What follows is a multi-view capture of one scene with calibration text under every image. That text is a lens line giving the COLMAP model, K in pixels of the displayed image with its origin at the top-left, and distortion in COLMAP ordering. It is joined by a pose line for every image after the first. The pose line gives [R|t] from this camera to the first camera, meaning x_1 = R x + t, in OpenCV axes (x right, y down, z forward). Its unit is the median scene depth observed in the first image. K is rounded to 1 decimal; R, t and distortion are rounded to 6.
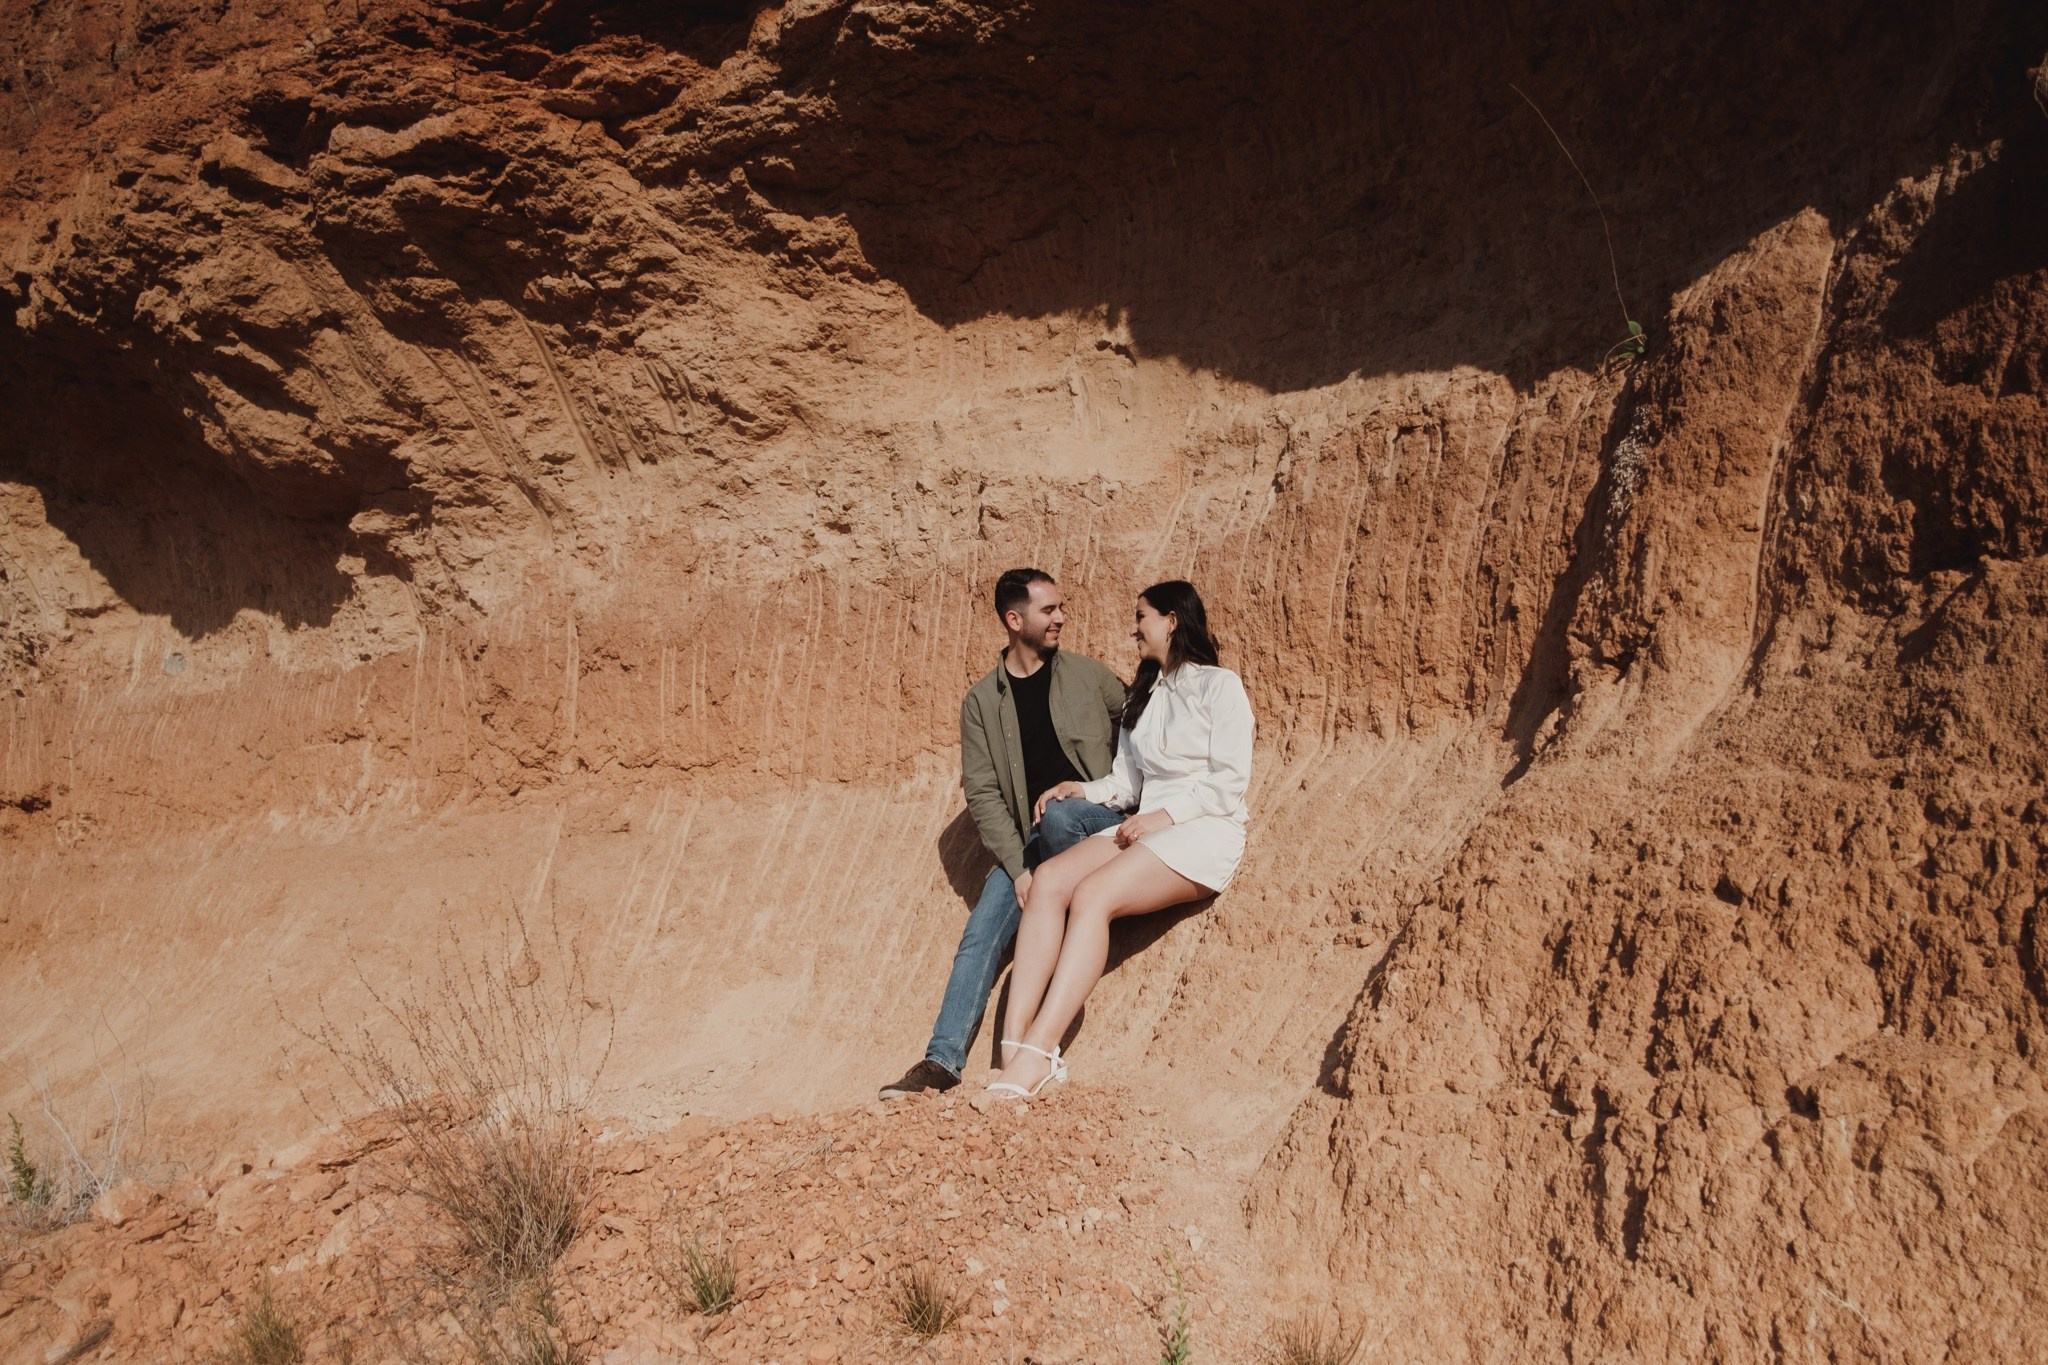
lens RADIAL K [[1464.2, 0, 1100.3], [0, 1464.2, 629.2], [0, 0, 1]] dist [0.018790, -0.020711]
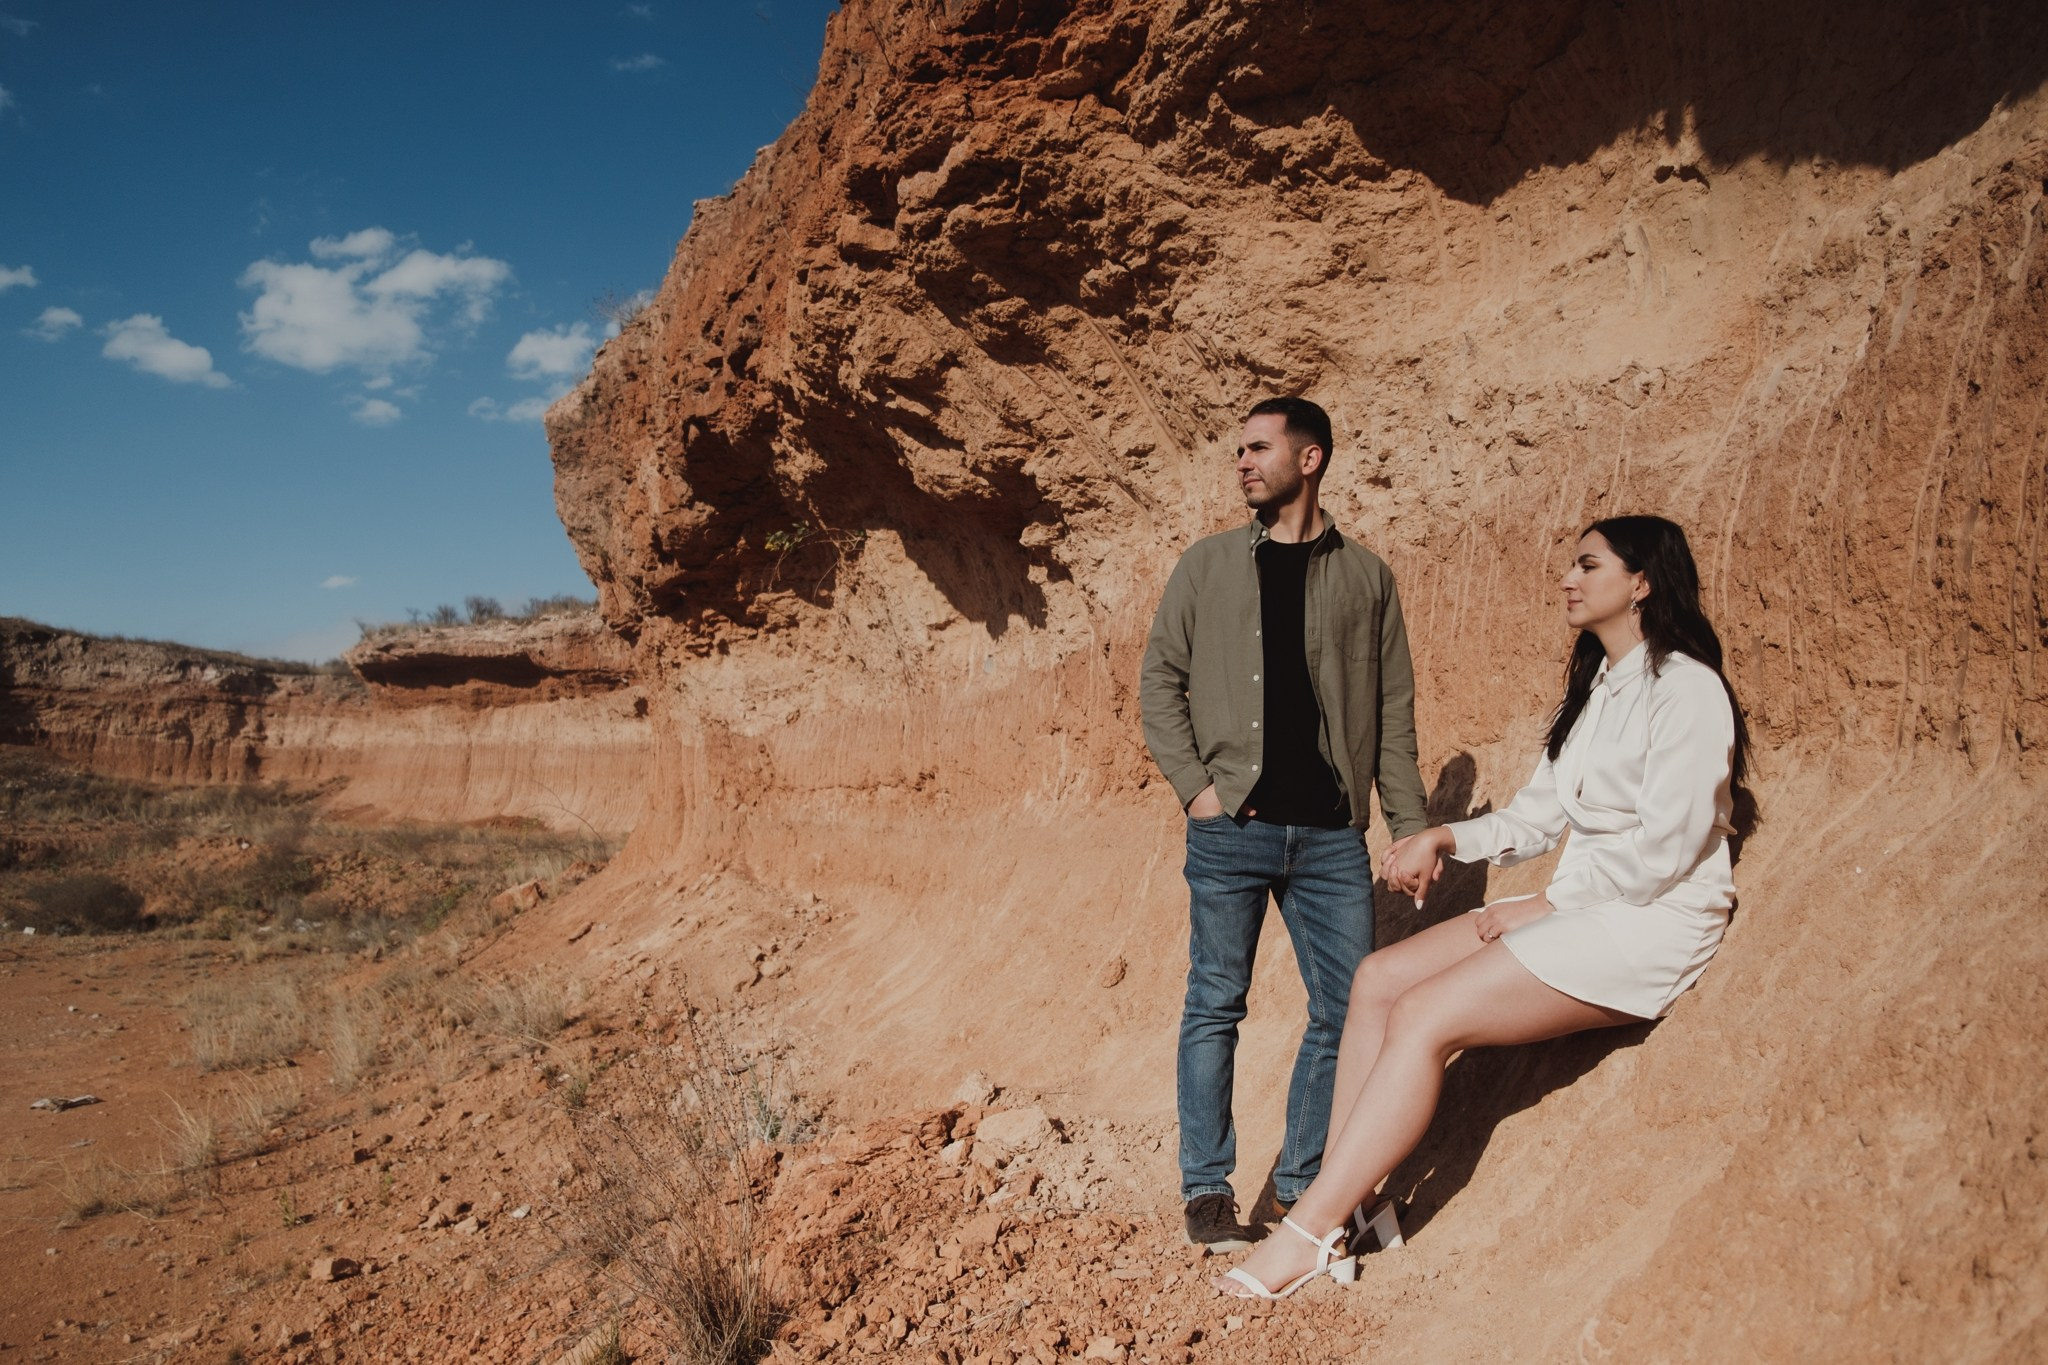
lens RADIAL K [[1365.4, 0, 1022.6], [0, 1365.4, 680.2], [0, 0, 1]] dist [0.022015, -0.024236]
pose [[0.747786, -0.053131, -0.661810, 0.189818], [0.109549, 0.993004, 0.044061, -0.013782], [0.654840, -0.105449, 0.748375, 0.269248]]
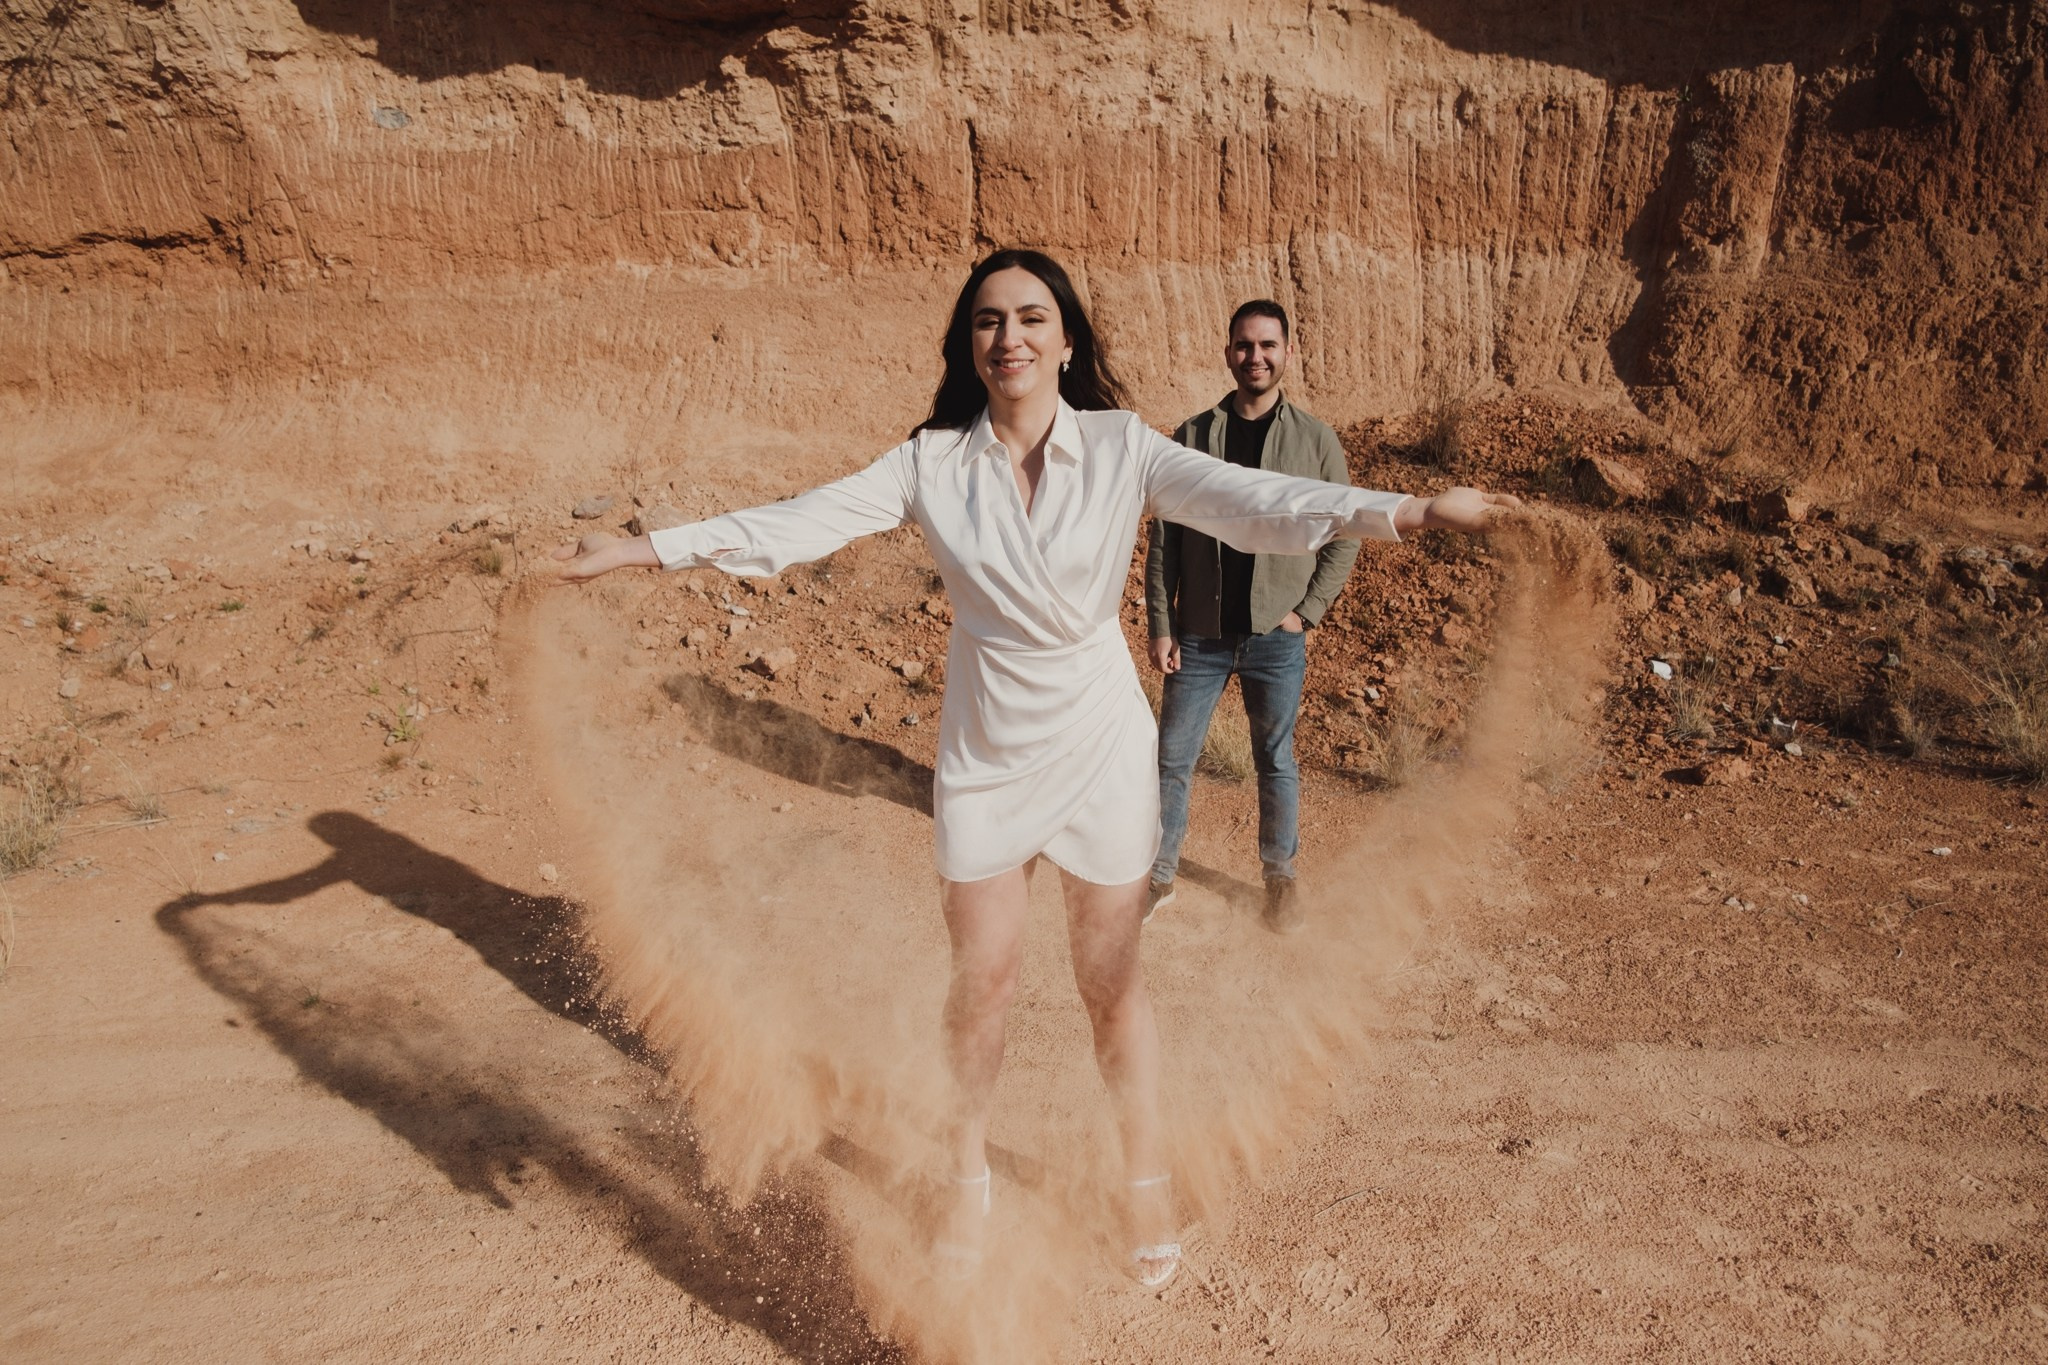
lens RADIAL K [[1365.4, 0, 1023.2], [0, 1365.4, 676.3], [0, 0, 1]] dist [0.022015, -0.024236]
pose [[0.825062, -0.132855, 0.549201, -1.274622], [-0.096926, 0.924281, 0.369201, -0.023034], [-0.556667, -0.357845, 0.749712, -0.302169]]
